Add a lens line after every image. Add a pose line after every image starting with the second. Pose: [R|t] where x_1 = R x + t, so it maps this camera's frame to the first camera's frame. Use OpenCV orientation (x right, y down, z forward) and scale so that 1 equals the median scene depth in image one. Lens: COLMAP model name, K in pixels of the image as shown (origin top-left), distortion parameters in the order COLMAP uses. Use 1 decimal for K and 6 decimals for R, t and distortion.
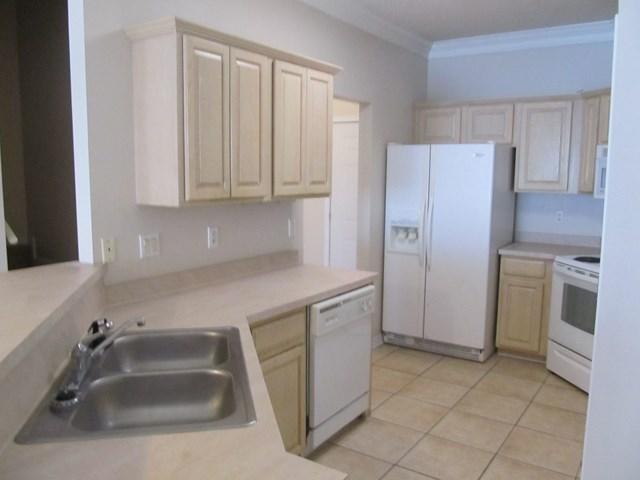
lens RADIAL K [[539.5, 0, 317.8], [0, 539.5, 237.2], [0, 0, 1]] dist [-0.021119, -0.009338]
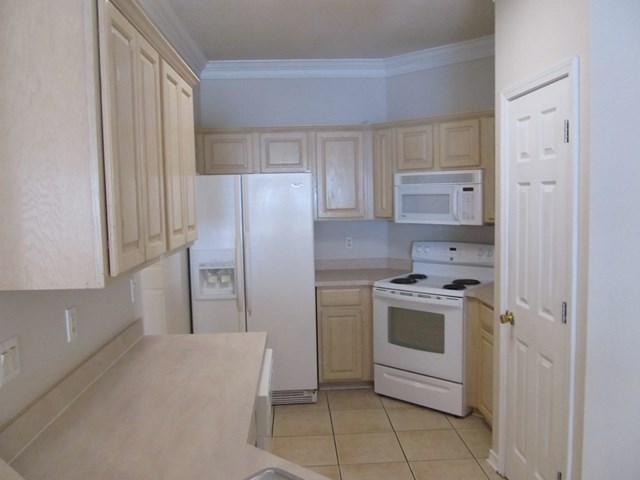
lens RADIAL K [[539.5, 0, 316.1], [0, 539.5, 241.5], [0, 0, 1]] dist [-0.021119, -0.009338]
pose [[0.796139, -0.082607, 0.599449, -0.238321], [0.106773, 0.994272, -0.004791, -0.044334], [-0.595619, 0.067819, 0.800399, 0.223280]]
